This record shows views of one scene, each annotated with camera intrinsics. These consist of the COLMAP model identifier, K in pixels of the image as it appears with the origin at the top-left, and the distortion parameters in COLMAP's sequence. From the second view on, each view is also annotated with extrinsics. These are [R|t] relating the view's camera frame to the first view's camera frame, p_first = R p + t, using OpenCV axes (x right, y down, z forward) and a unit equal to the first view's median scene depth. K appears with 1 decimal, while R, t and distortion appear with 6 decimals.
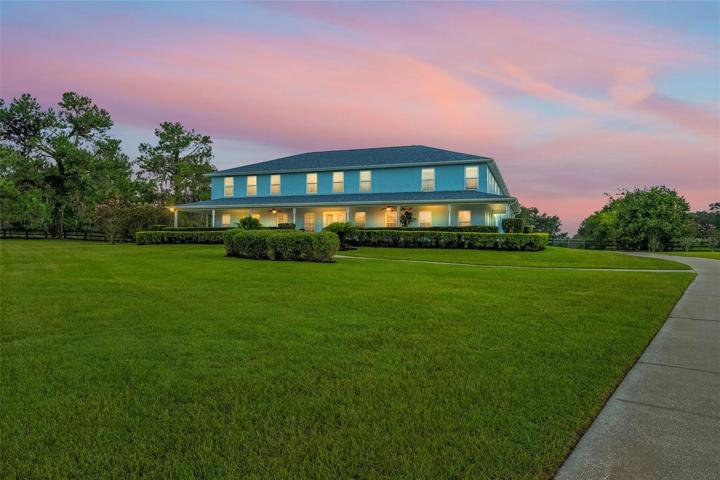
lens RADIAL K [[339.9, 0, 360.0], [0, 339.9, 240.0], [0, 0, 1]] dist [0.000087, 0.000143]
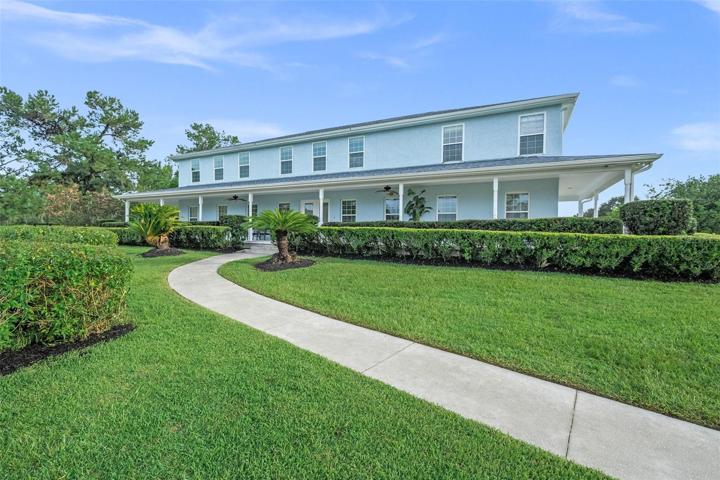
lens RADIAL K [[339.9, 0, 360.0], [0, 339.9, 240.0], [0, 0, 1]] dist [0.000087, 0.000143]
pose [[0.998472, 0.000497, -0.055256, 0.050351], [0.000239, 0.999911, 0.013324, -0.009390], [0.055258, -0.013316, 0.998383, 0.278183]]
